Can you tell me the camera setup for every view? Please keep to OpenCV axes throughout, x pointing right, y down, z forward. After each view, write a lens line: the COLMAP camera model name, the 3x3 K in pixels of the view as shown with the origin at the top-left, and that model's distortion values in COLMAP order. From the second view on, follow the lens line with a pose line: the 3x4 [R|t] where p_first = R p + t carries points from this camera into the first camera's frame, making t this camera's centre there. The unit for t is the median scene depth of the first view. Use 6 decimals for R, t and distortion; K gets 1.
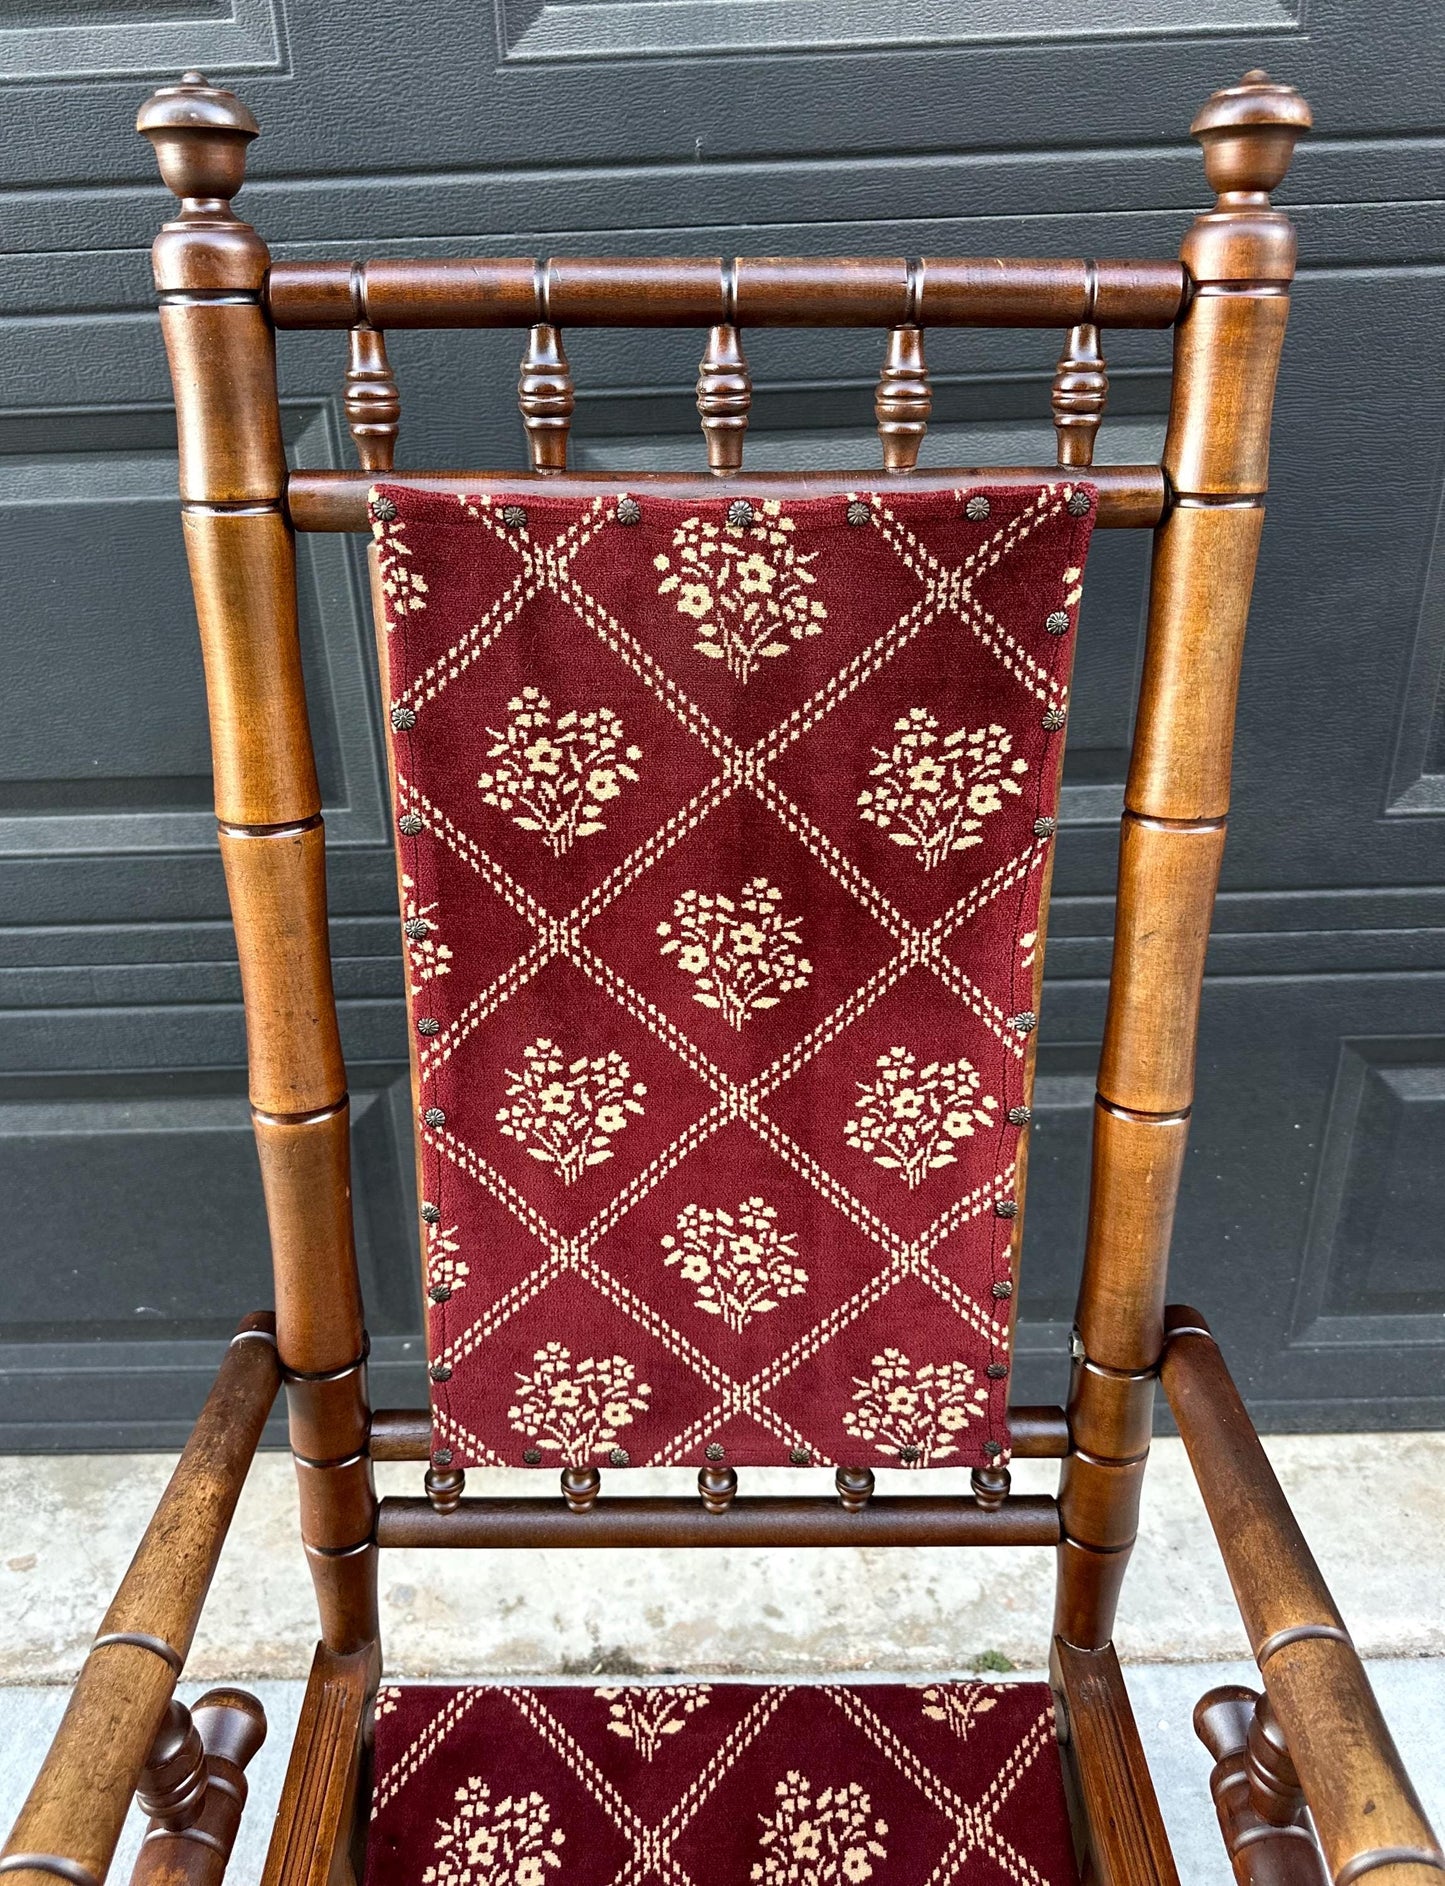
lens RADIAL K [[1448.4, 0, 680.1], [0, 1448.4, 862.8], [0, 0, 1]] dist [0.116872, -0.192032]
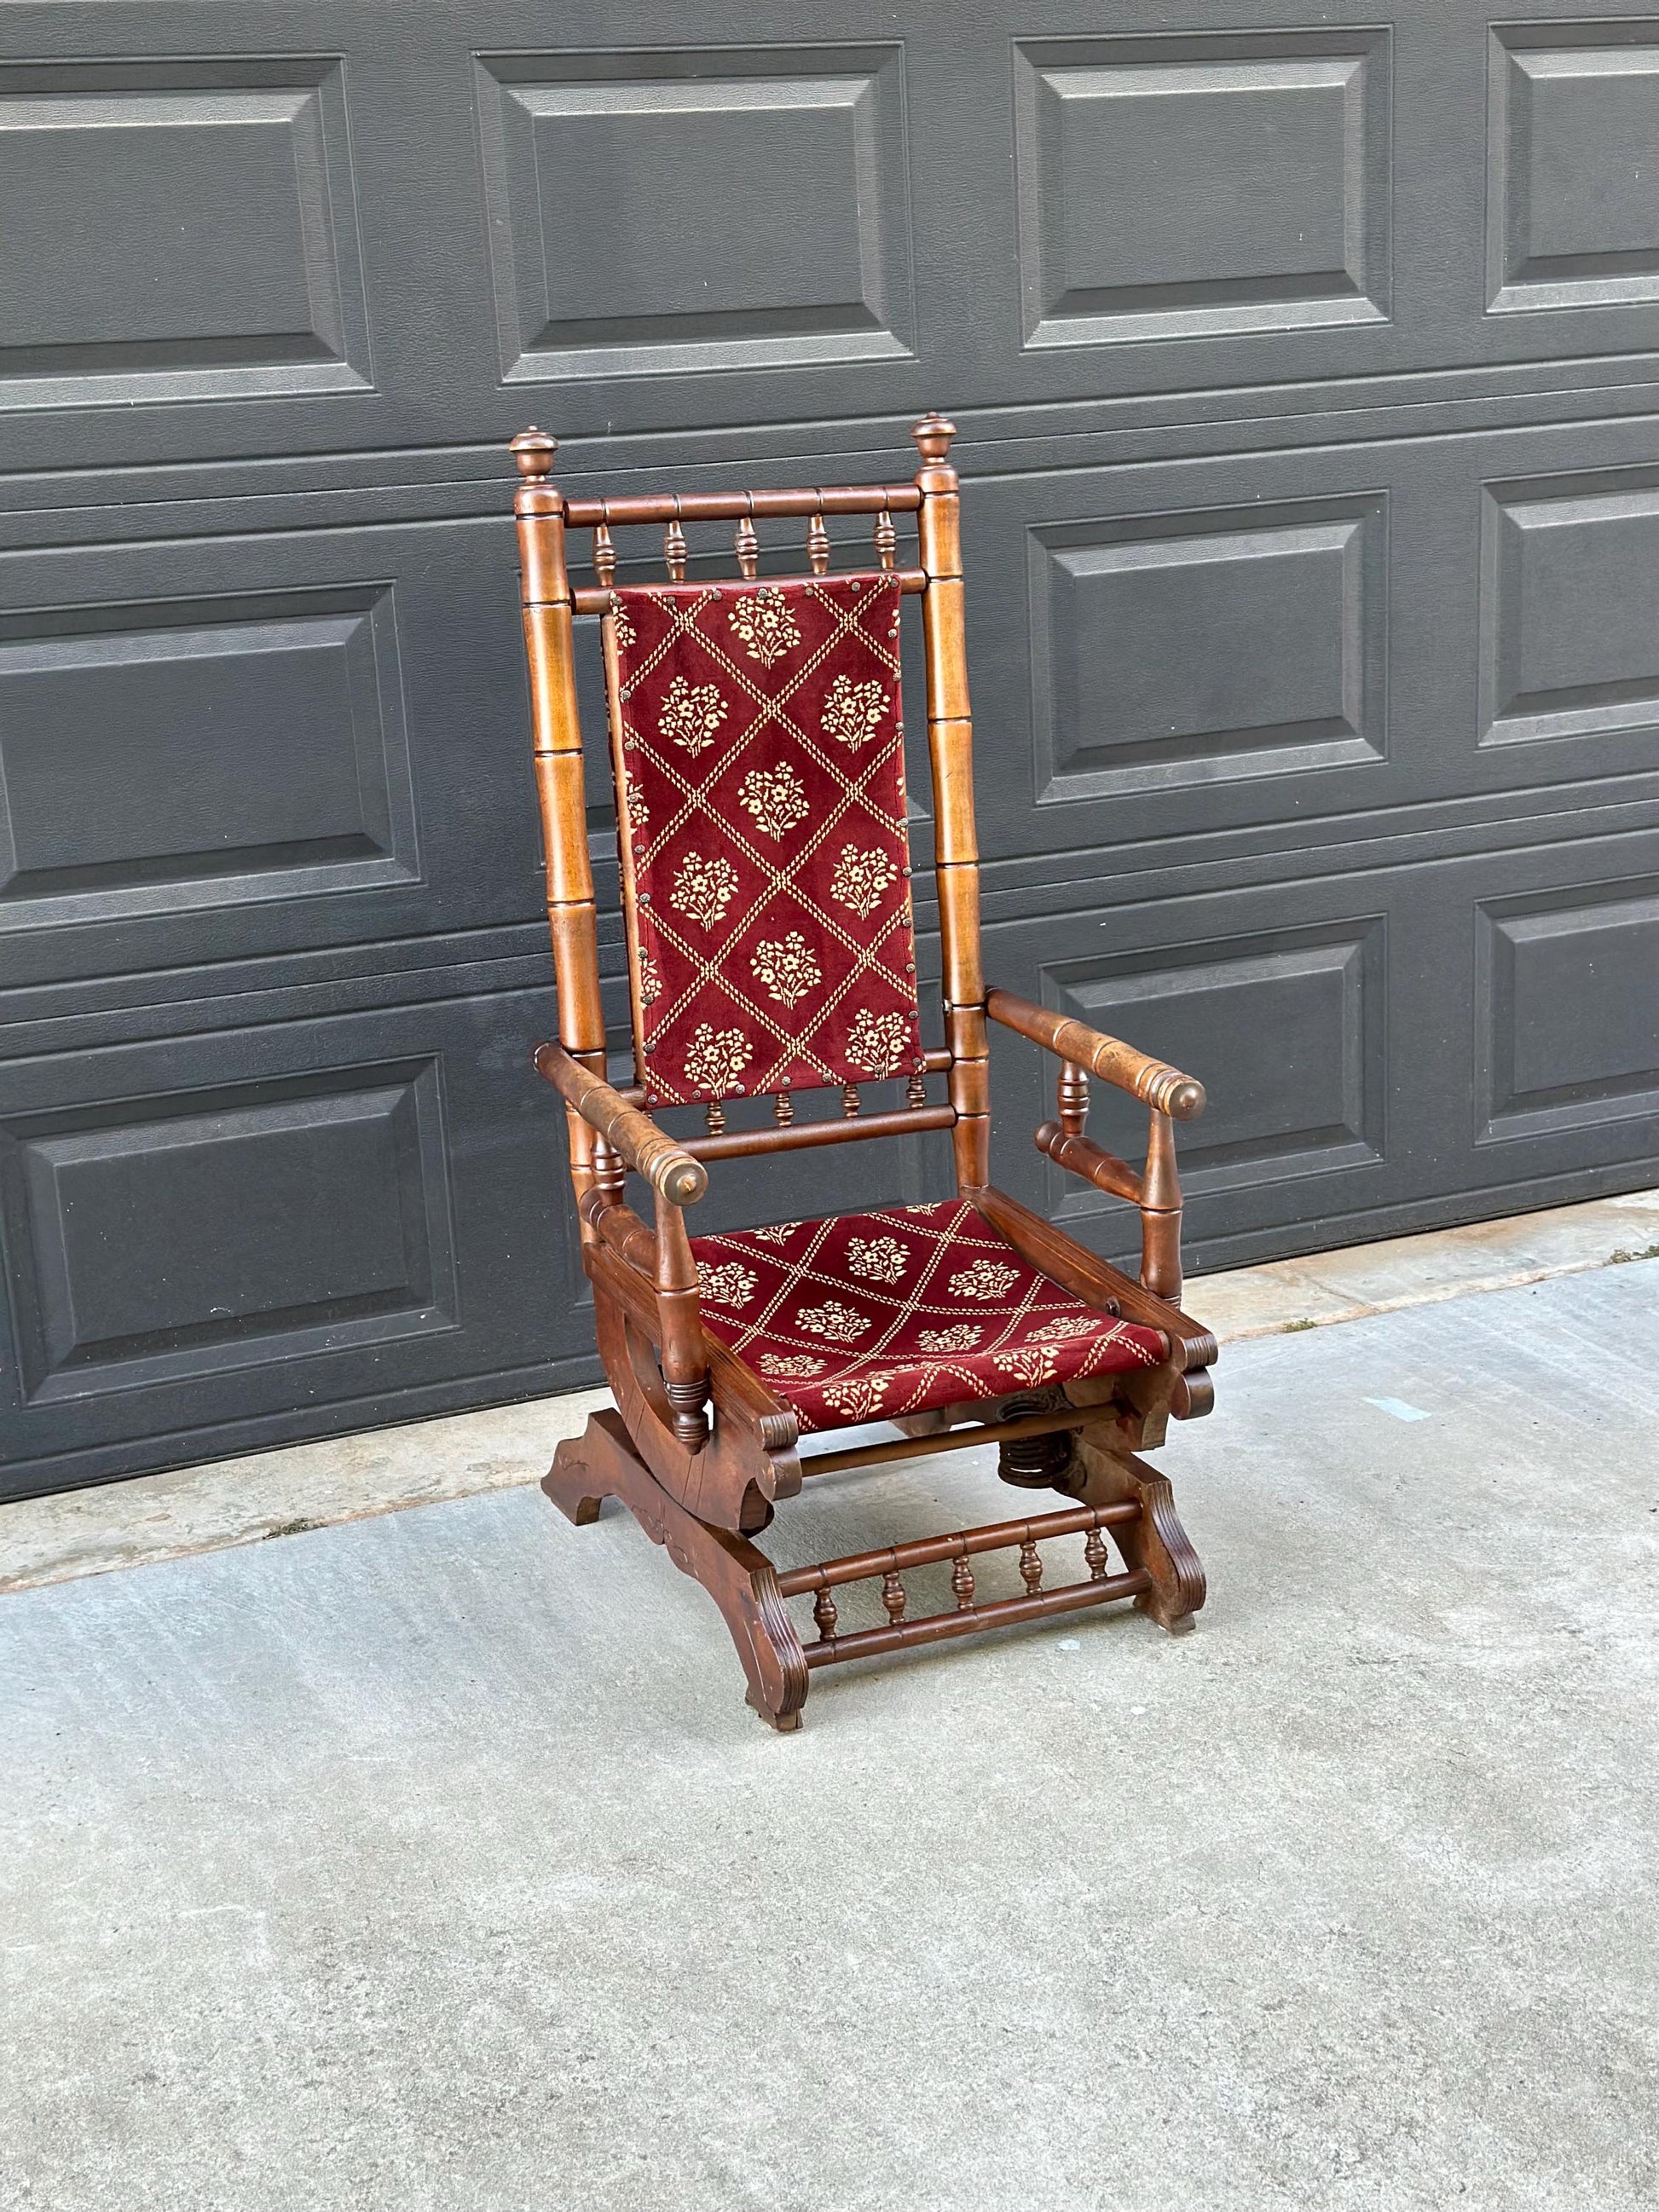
lens RADIAL K [[3114.0, 0, 845.1], [0, 3114.0, 1114.1], [0, 0, 1]] dist [0.133620, 0.000000]
pose [[0.916552, -0.116828, 0.382470, -1.654526], [0.181982, 0.973463, -0.138752, 1.152969], [-0.356111, 0.196776, 0.913490, -3.085706]]
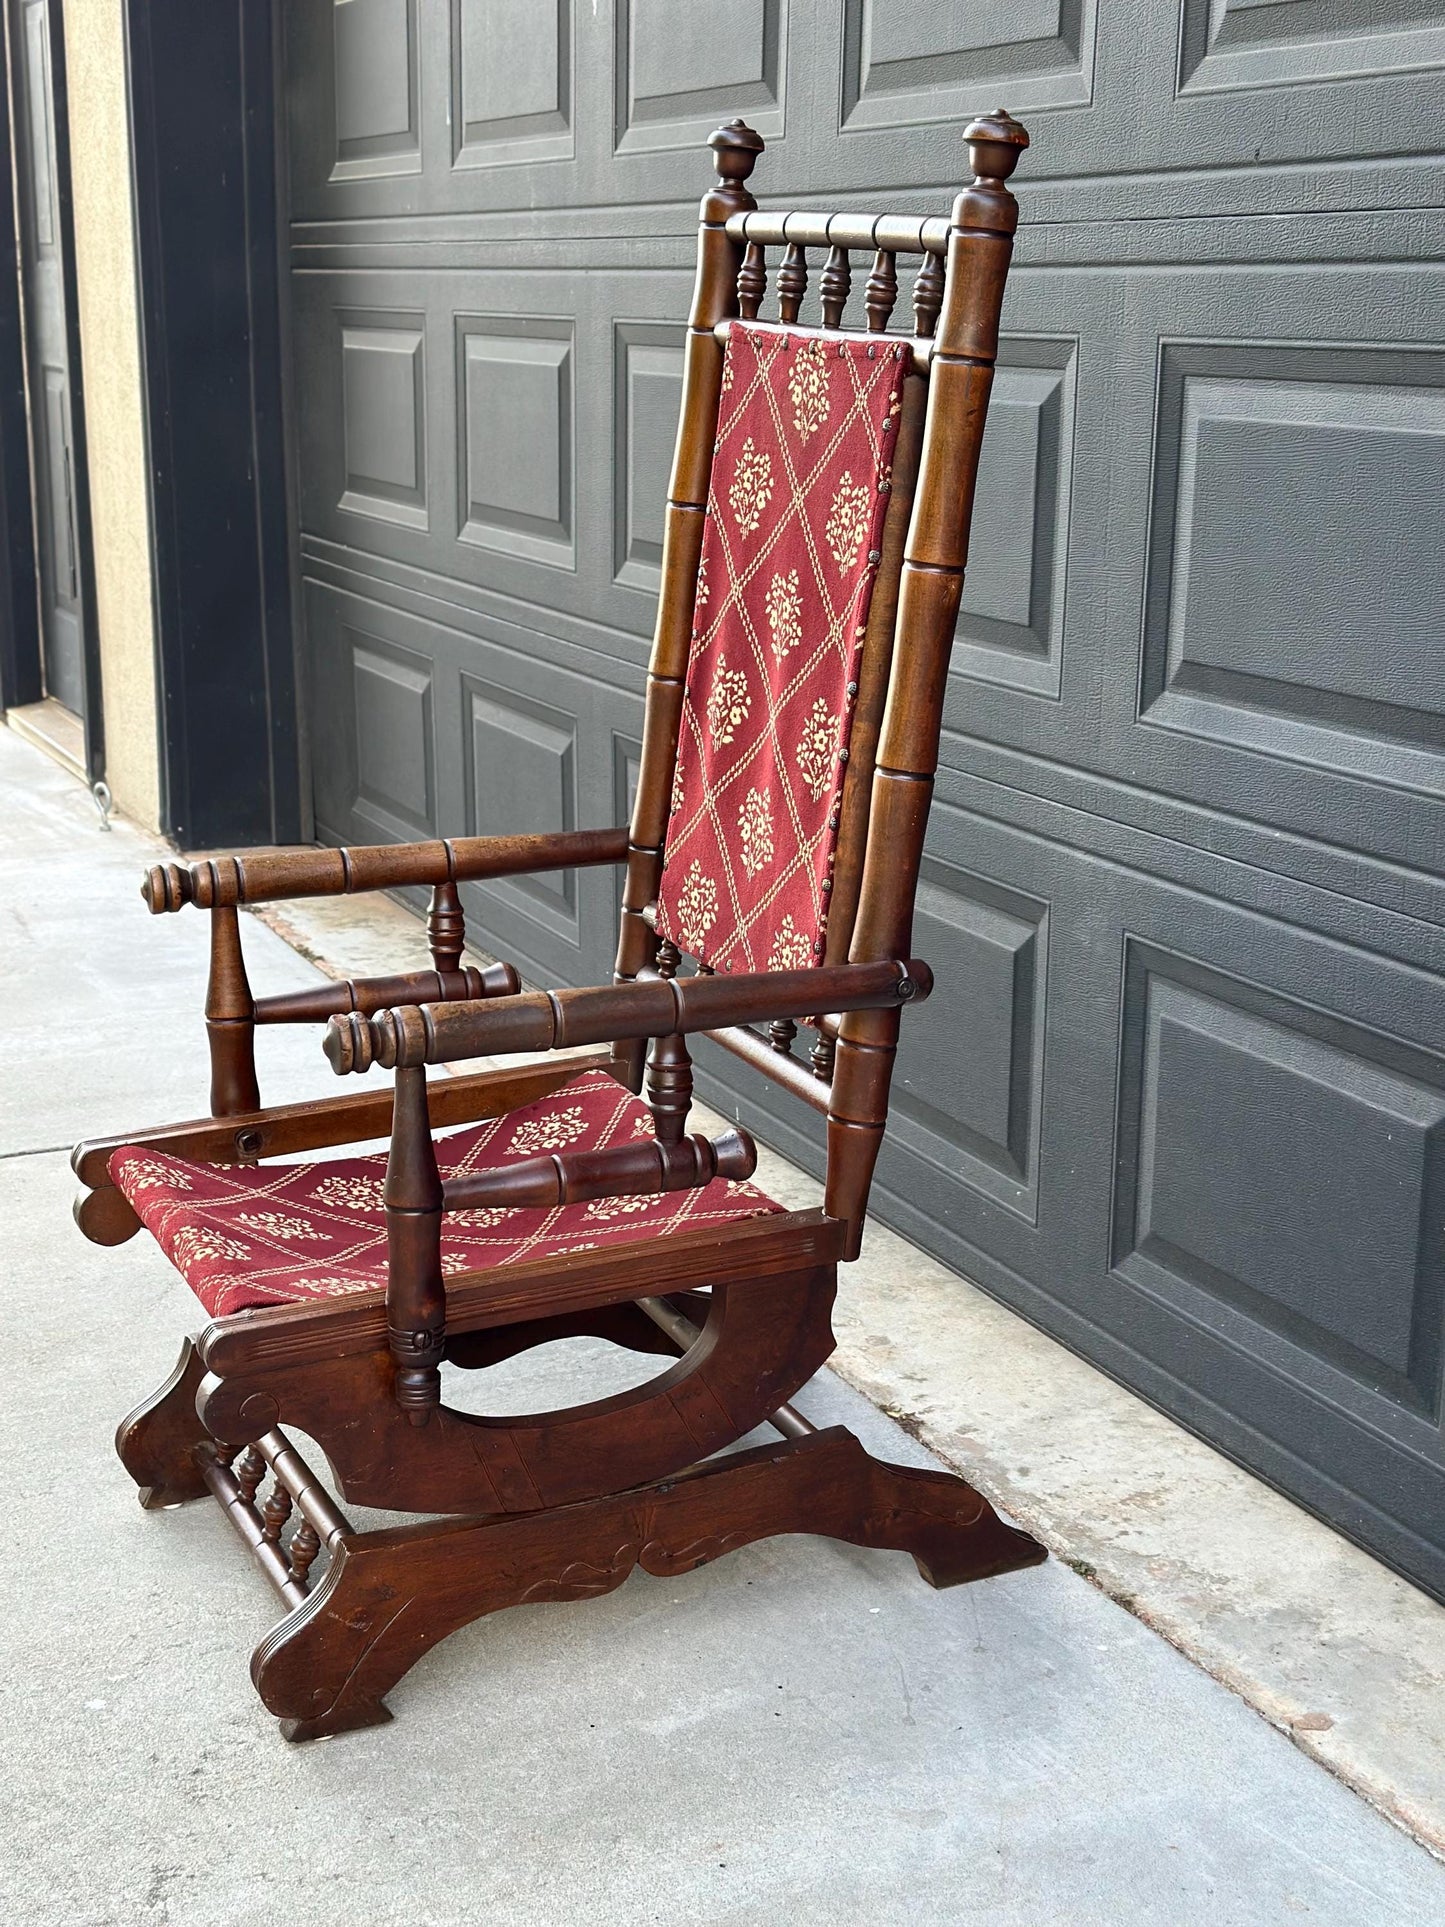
lens RADIAL K [[2712.6, 0, 691.3], [0, 2712.6, 966.0], [0, 0, 1]] dist [0.133620, 0.000000]
pose [[0.406651, 0.258418, -0.876273, 2.792499], [-0.406960, 0.909980, 0.079501, 0.219164], [0.817935, 0.324279, 0.475210, -0.415394]]
